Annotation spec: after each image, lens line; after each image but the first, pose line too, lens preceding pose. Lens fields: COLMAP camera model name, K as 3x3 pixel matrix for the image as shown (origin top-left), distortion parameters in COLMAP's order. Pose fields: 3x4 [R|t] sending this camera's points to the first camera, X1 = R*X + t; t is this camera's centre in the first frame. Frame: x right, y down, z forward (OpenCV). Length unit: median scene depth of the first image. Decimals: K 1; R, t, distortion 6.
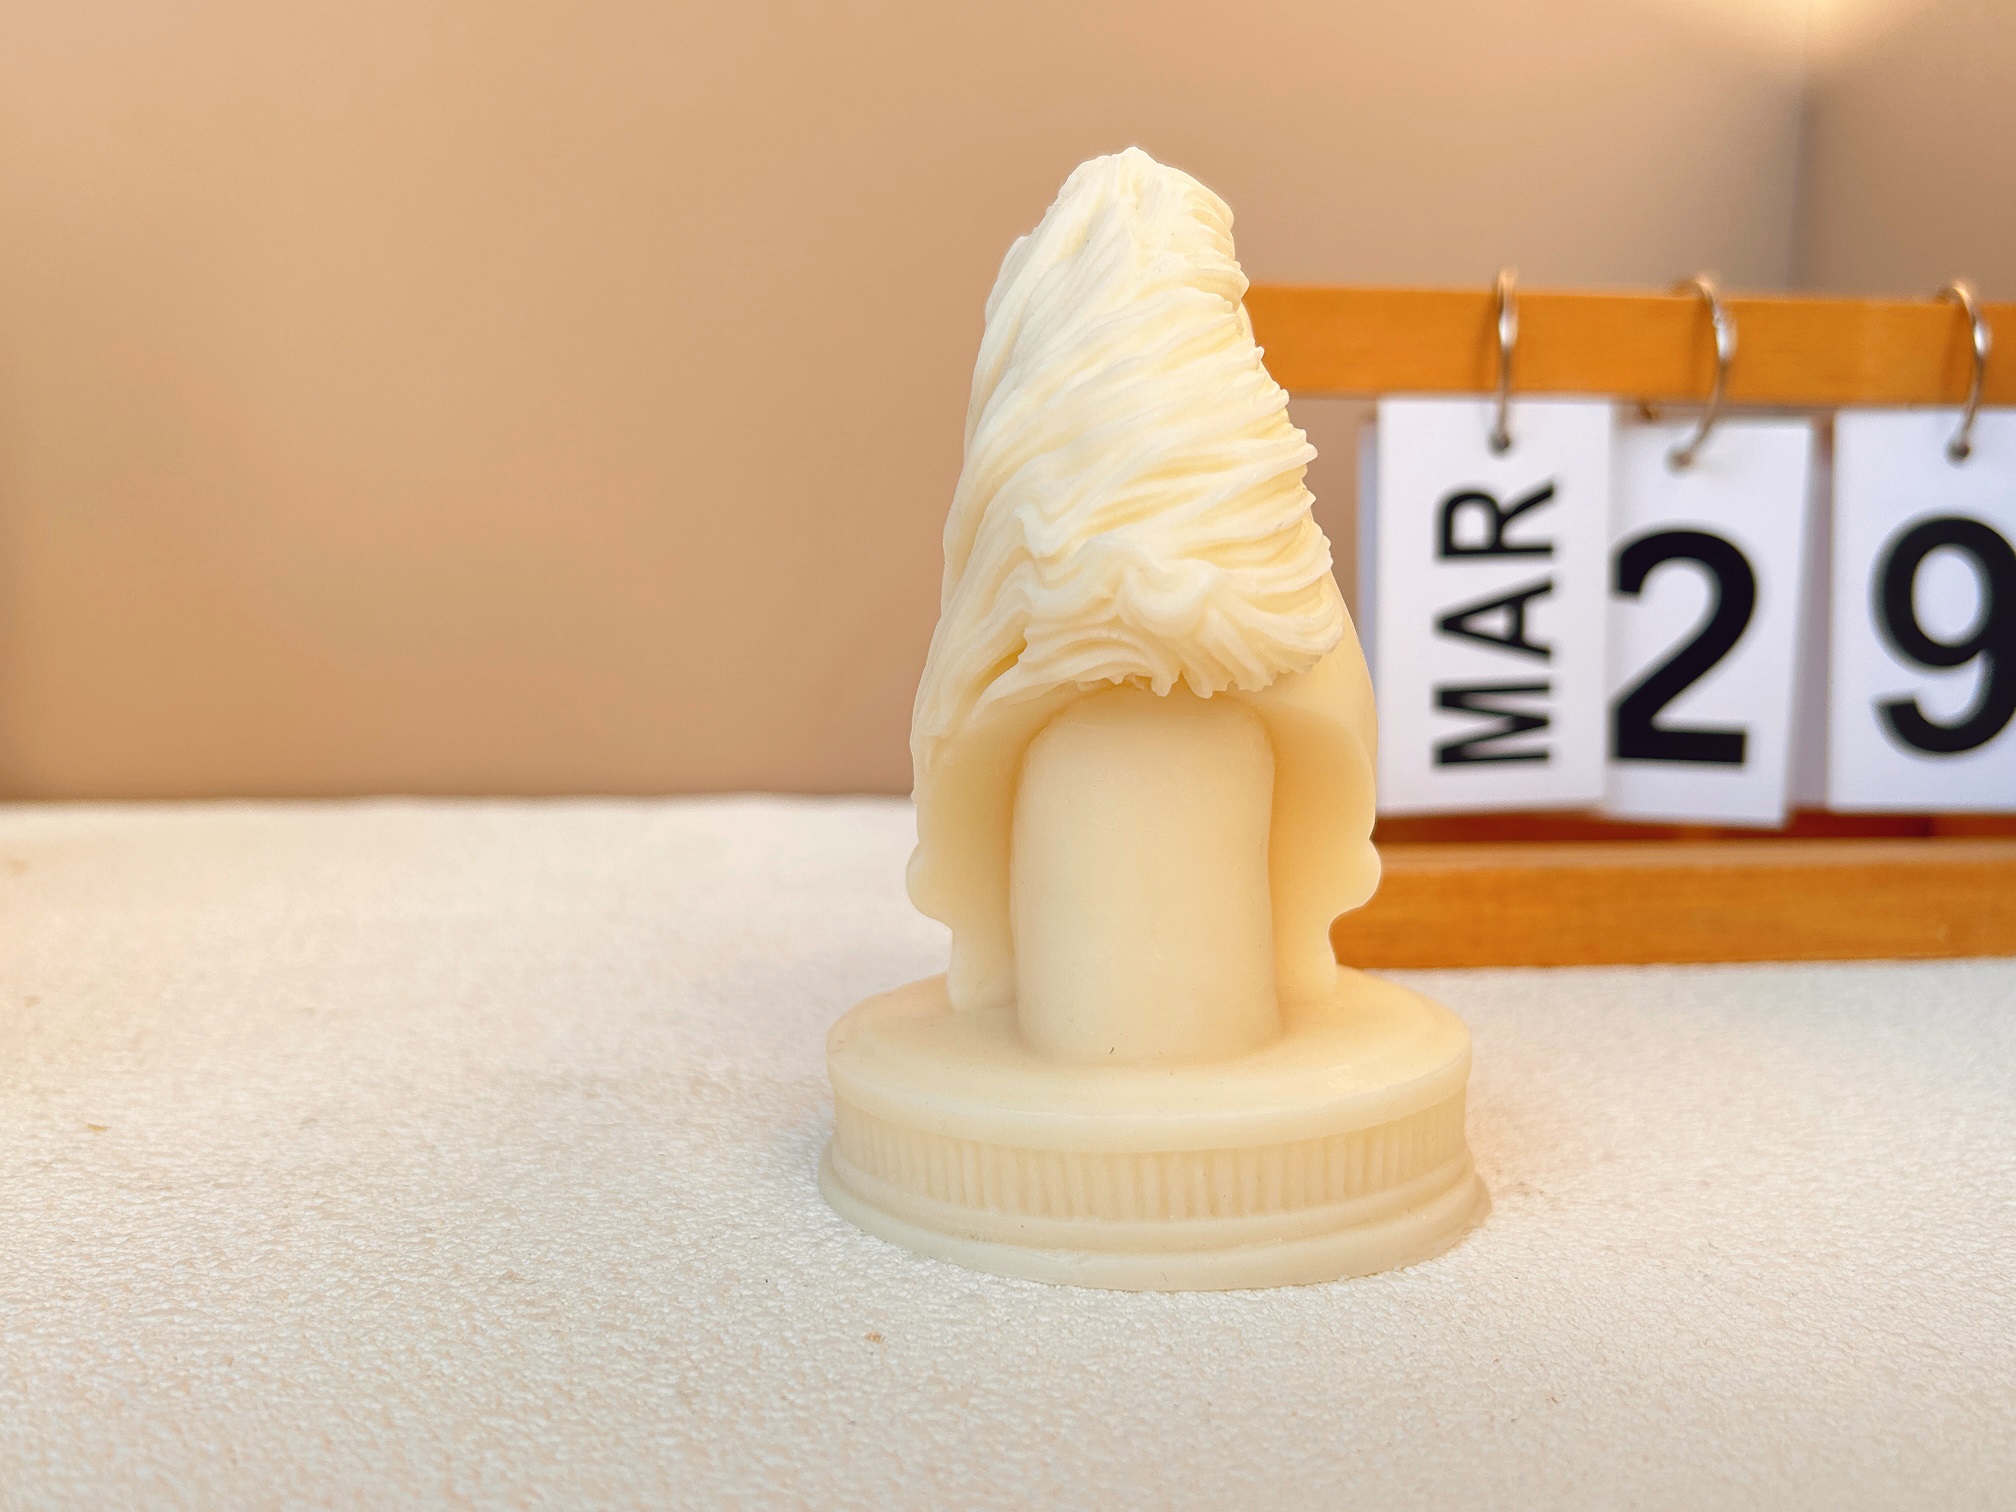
lens RADIAL K [[2080.1, 0, 1020.8], [0, 2080.1, 768.0], [0, 0, 1]] dist [0.007139, 0.000000]
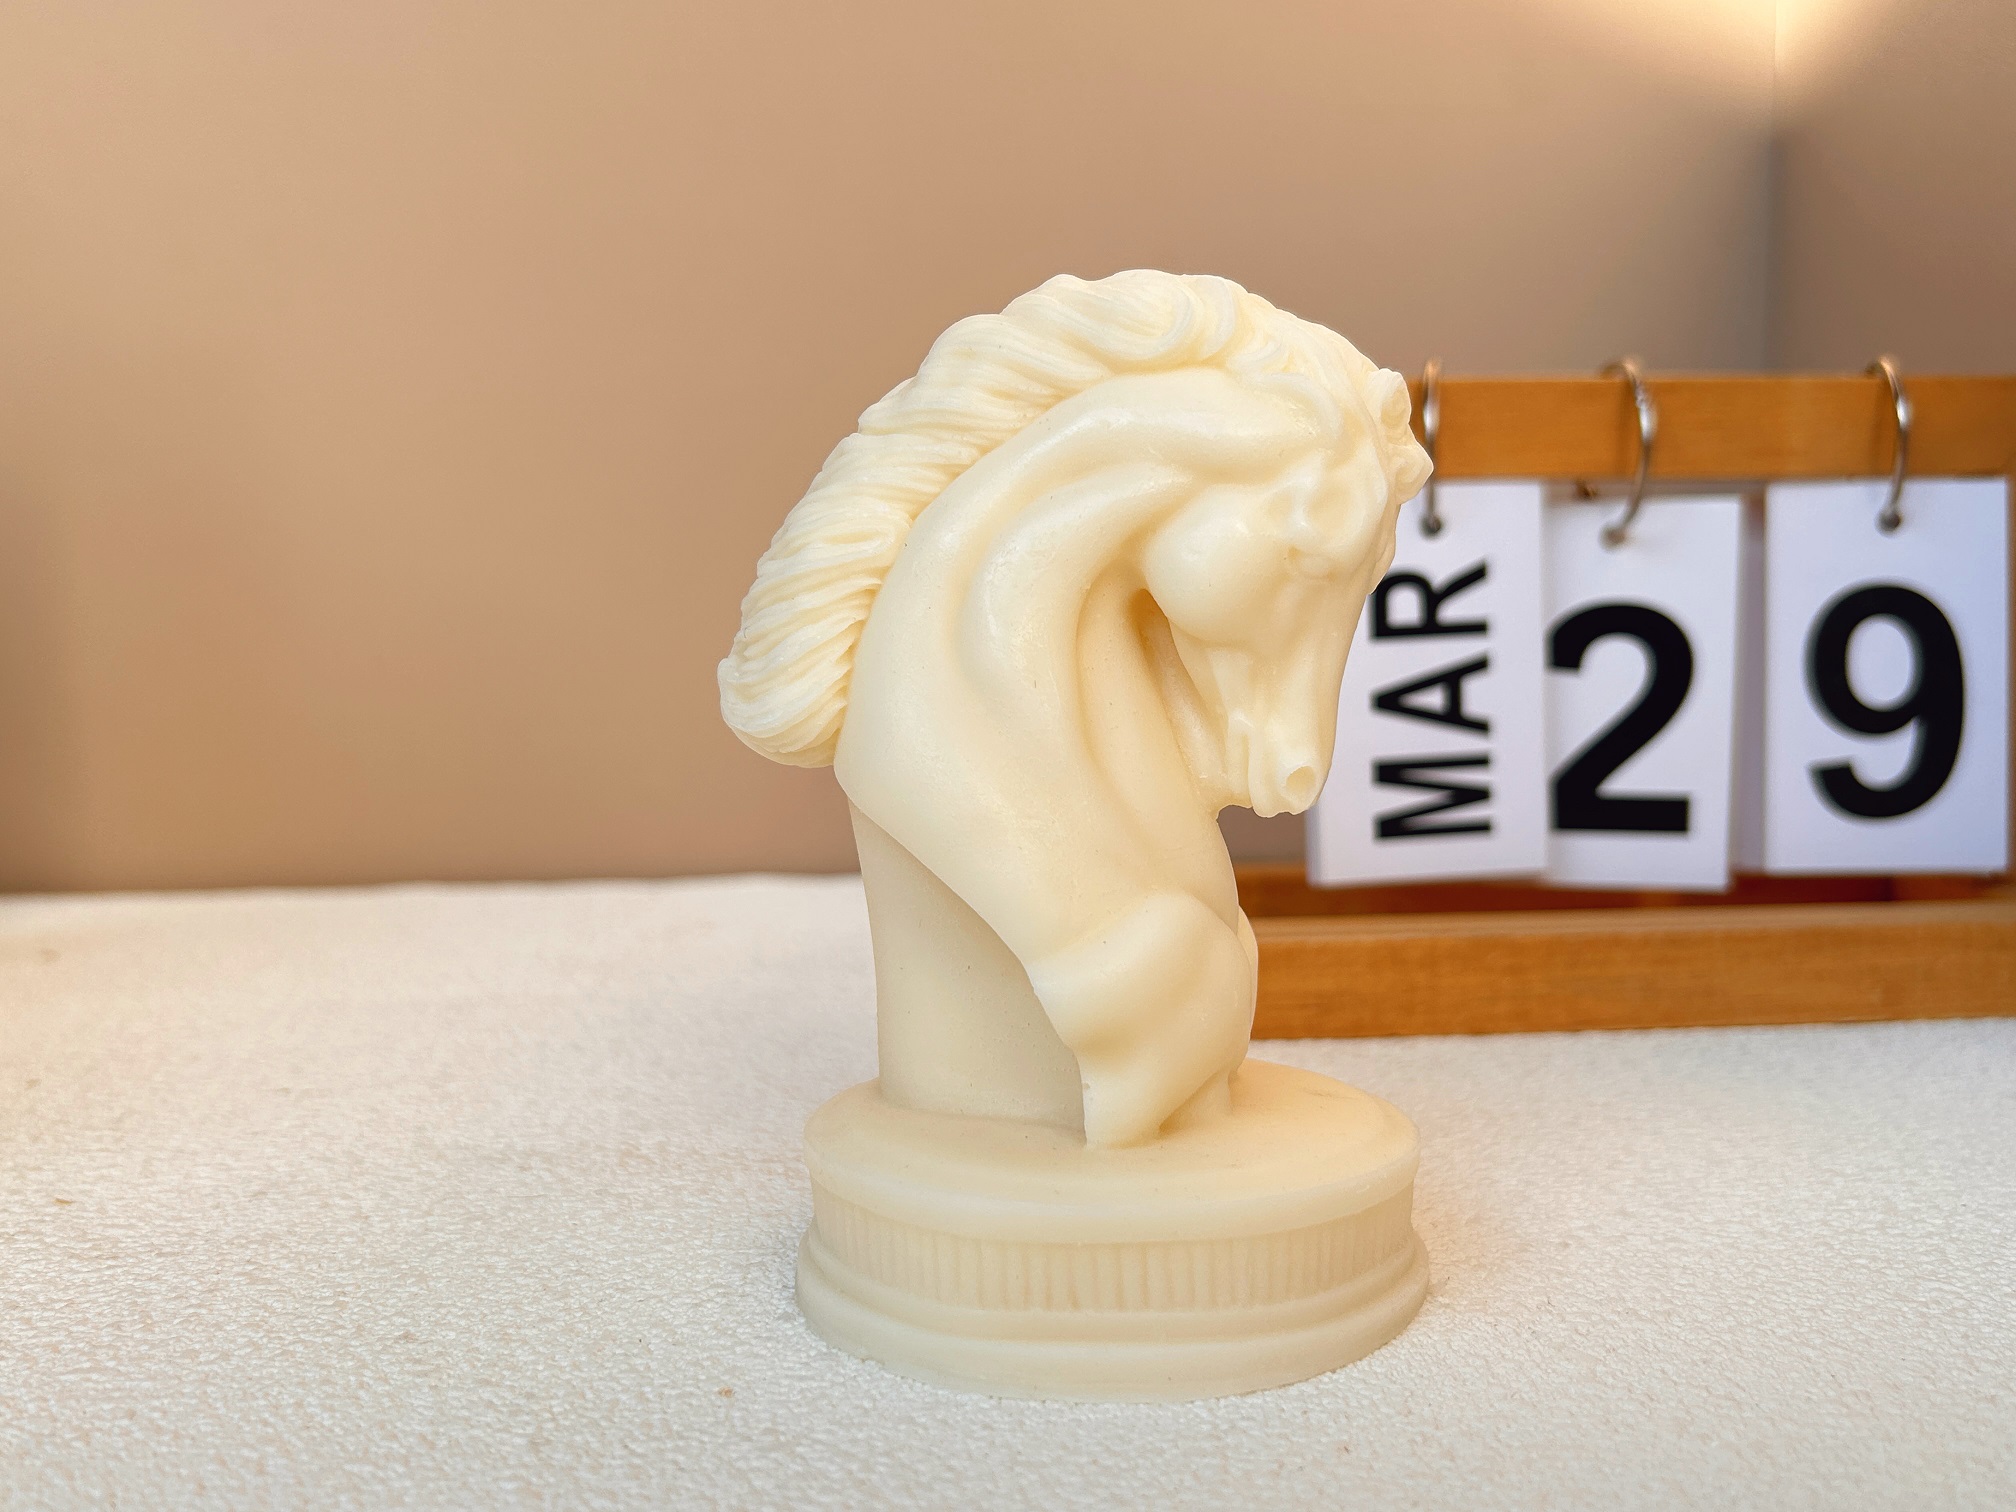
lens RADIAL K [[2080.1, 0, 995.3], [0, 2080.1, 738.4], [0, 0, 1]] dist [0.007139, 0.000000]
pose [[0.998104, -0.020306, -0.058096, 0.098260], [0.017548, 0.998713, -0.047596, -0.006917], [0.058988, 0.046486, 0.997176, -0.056062]]
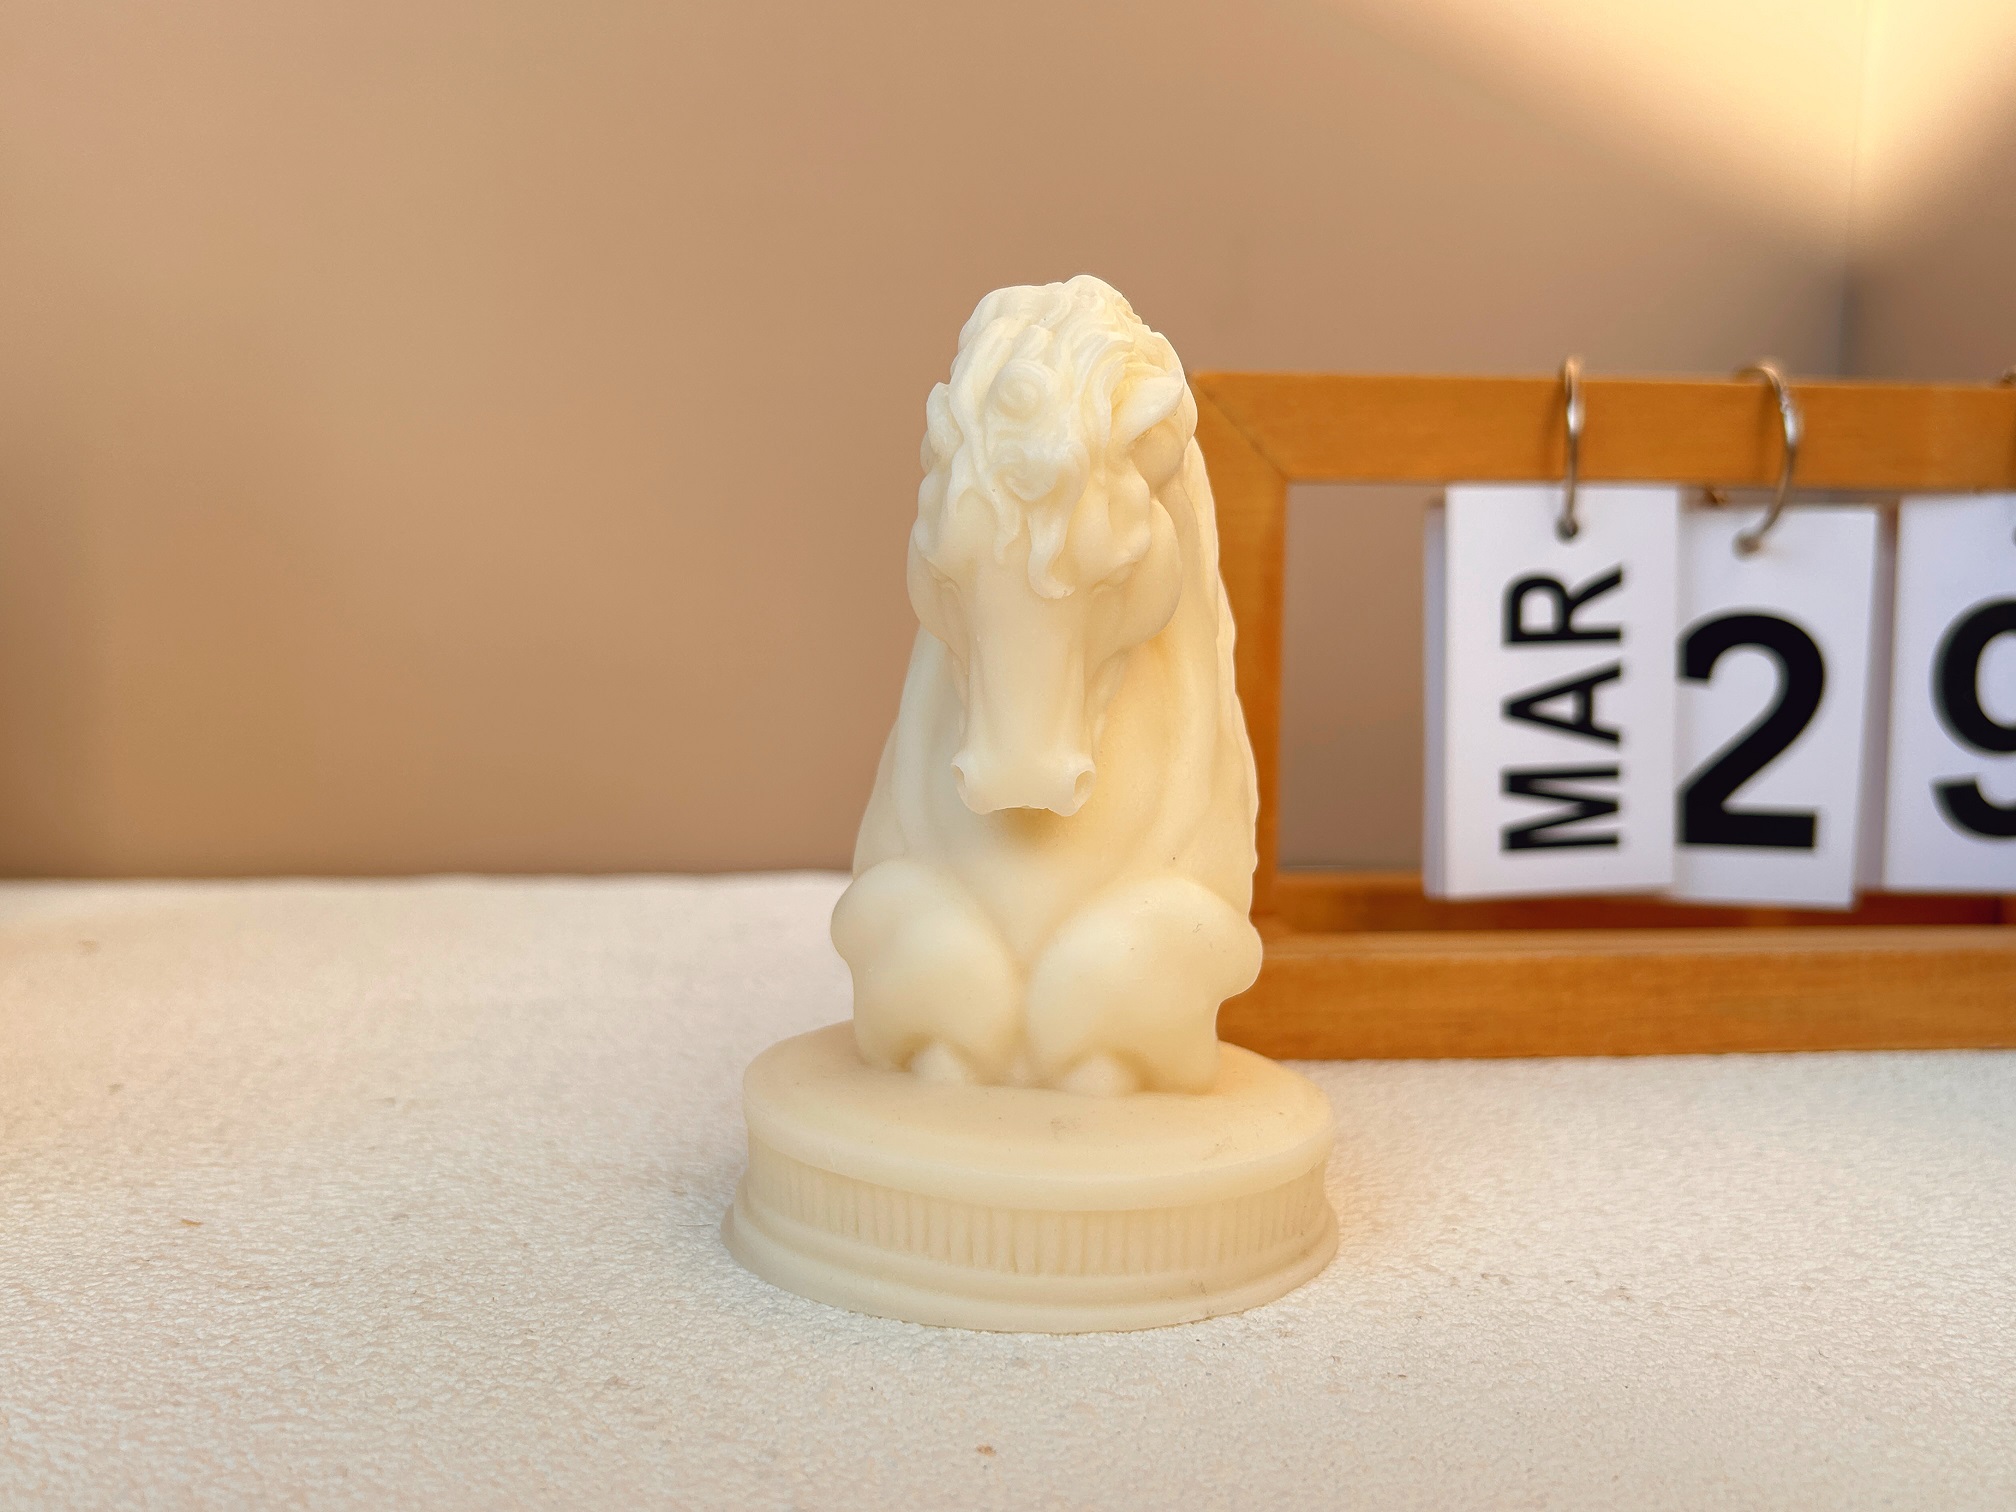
lens RADIAL K [[2080.1, 0, 1009.0], [0, 2080.1, 746.3], [0, 0, 1]] dist [0.007139, 0.000000]
pose [[0.999870, 0.000497, -0.016087, -0.030992], [-0.001125, 0.999237, -0.039042, -0.016460], [0.016055, 0.039055, 0.999108, -0.004154]]
